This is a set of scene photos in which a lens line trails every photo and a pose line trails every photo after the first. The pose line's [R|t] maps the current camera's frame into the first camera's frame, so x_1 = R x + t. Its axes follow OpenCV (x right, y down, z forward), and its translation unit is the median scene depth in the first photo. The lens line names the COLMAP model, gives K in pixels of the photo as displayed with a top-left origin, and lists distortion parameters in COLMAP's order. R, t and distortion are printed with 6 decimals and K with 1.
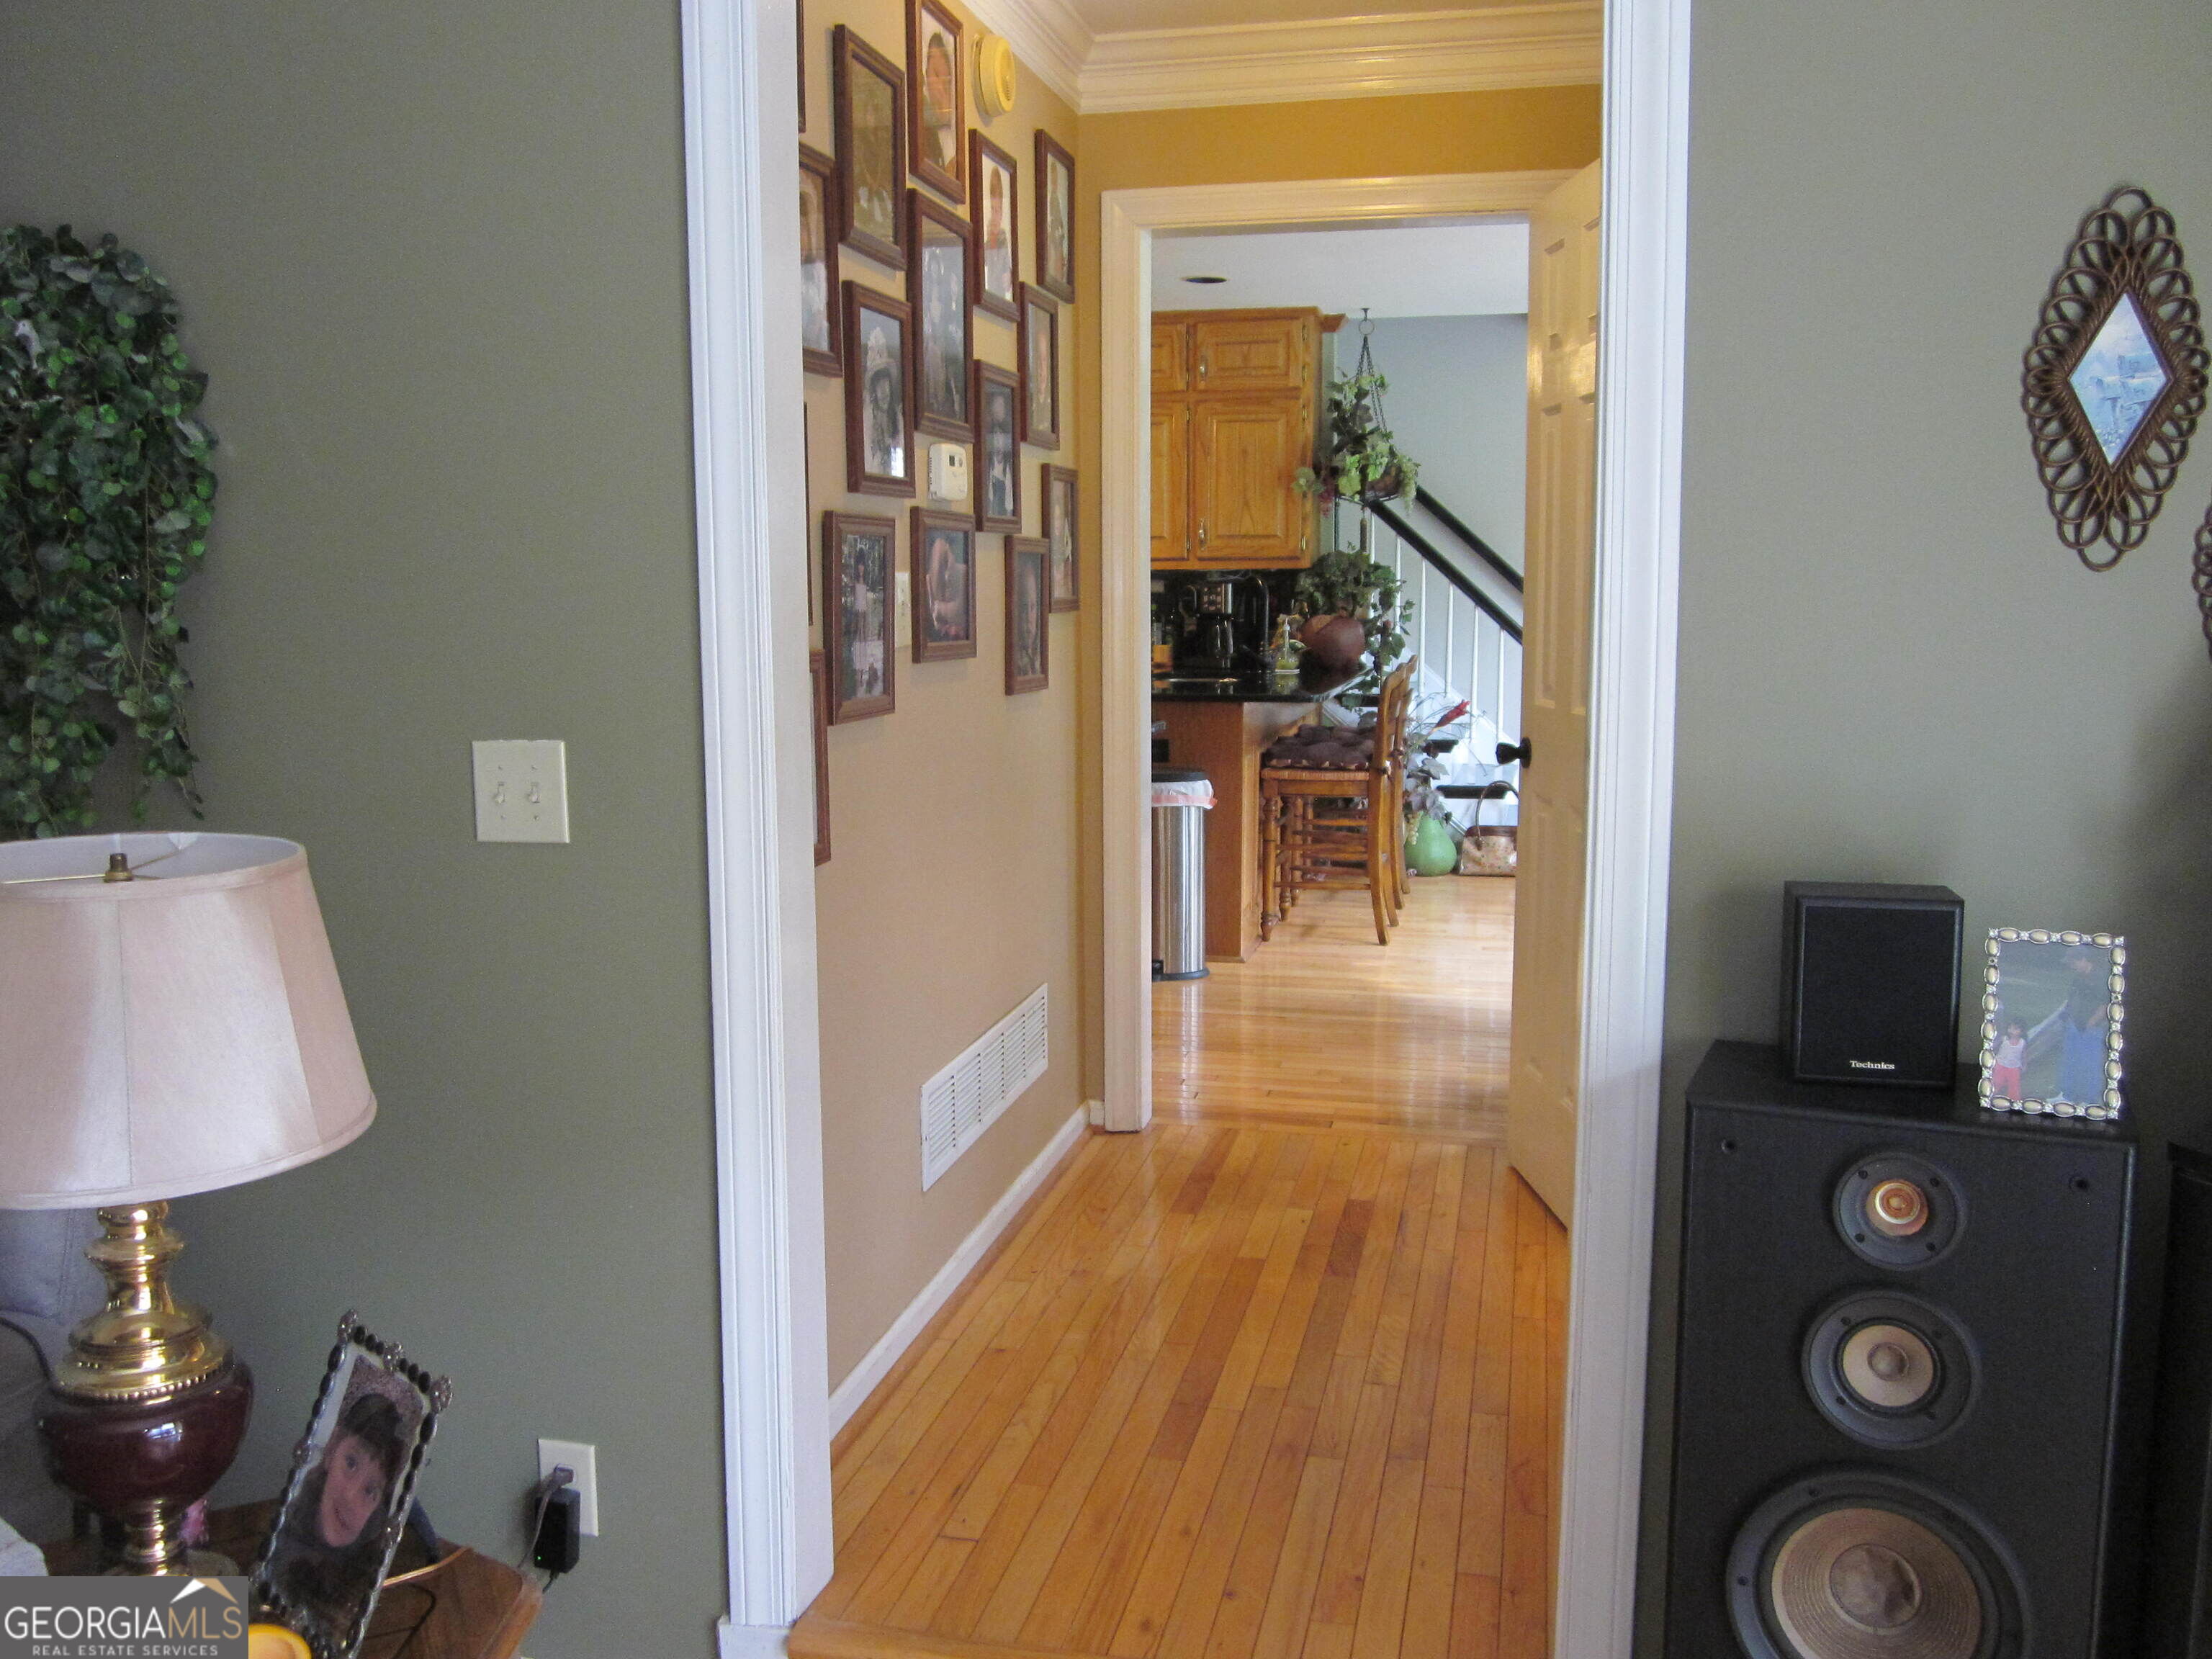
lens RADIAL K [[1907.5, 0, 1106.0], [0, 1907.5, 829.5], [0, 0, 1]] dist [0.002895, 0.000374]
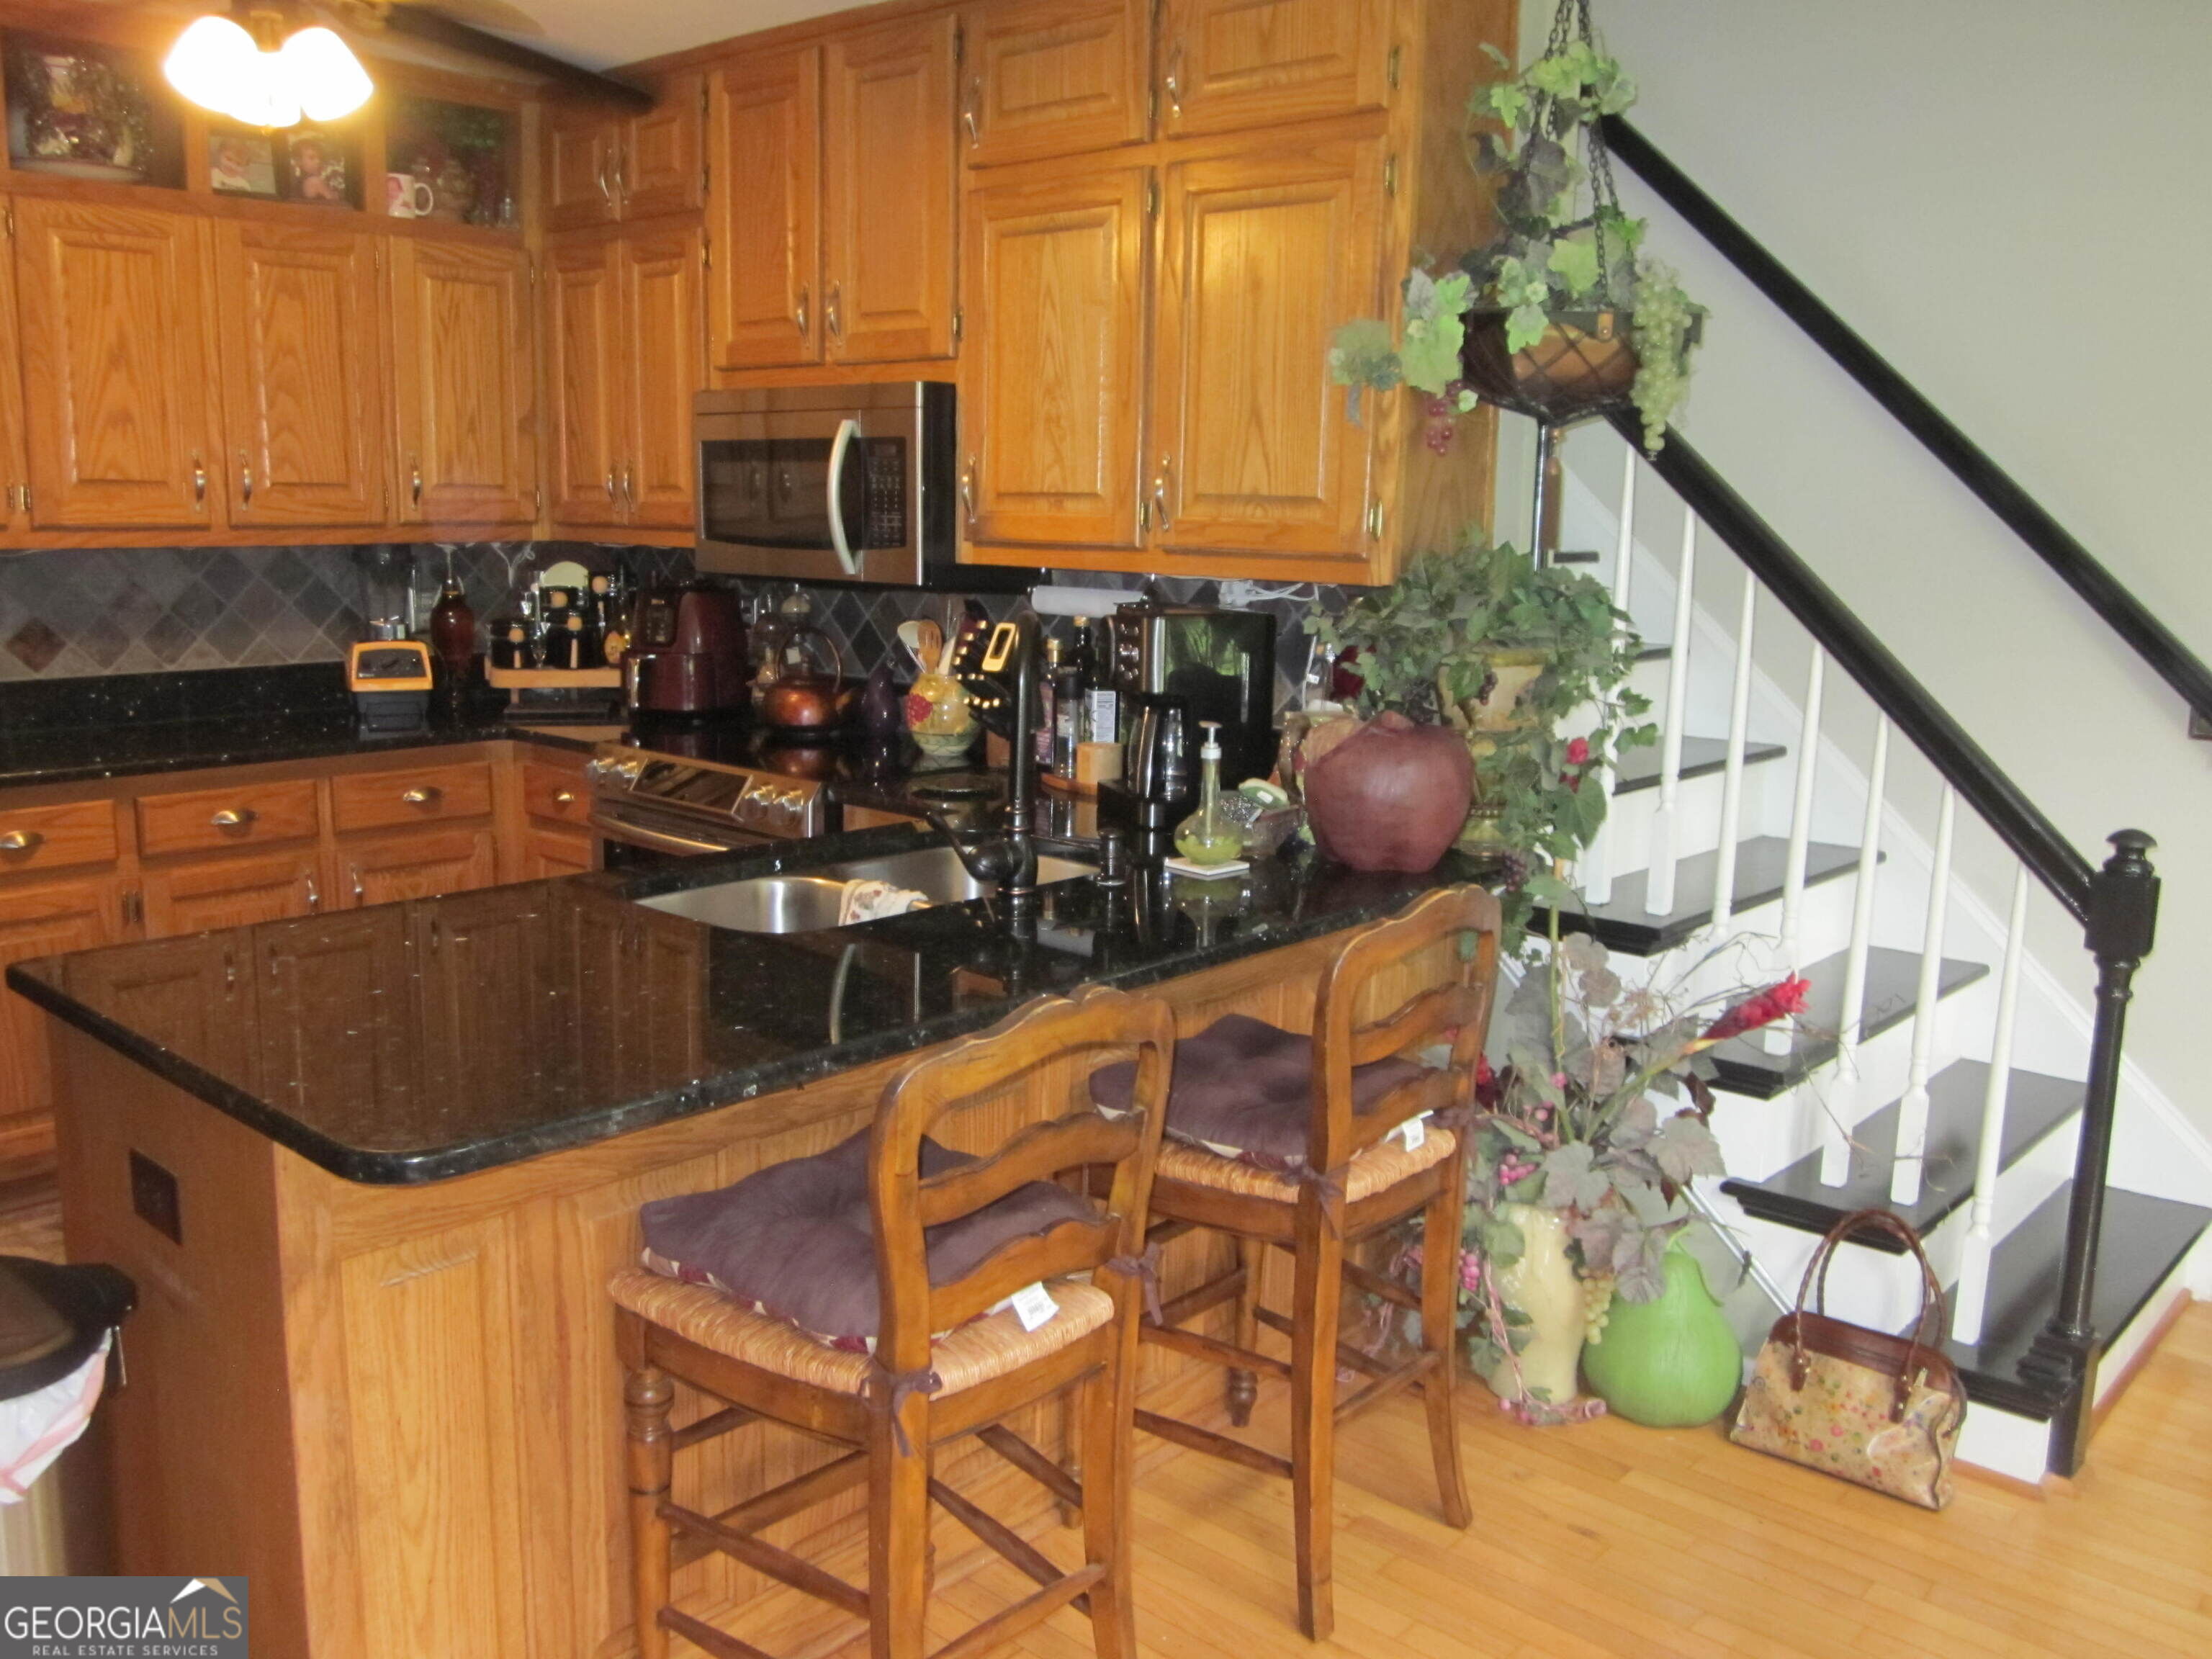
lens RADIAL K [[1837.2, 0, 1106.0], [0, 1837.2, 829.5], [0, 0, 1]] dist [-0.050932, 0.000995]
pose [[0.871648, 0.105060, -0.478740, 0.235206], [-0.086410, 0.994397, 0.060895, -0.103987], [0.482456, -0.011712, 0.875842, 0.638850]]
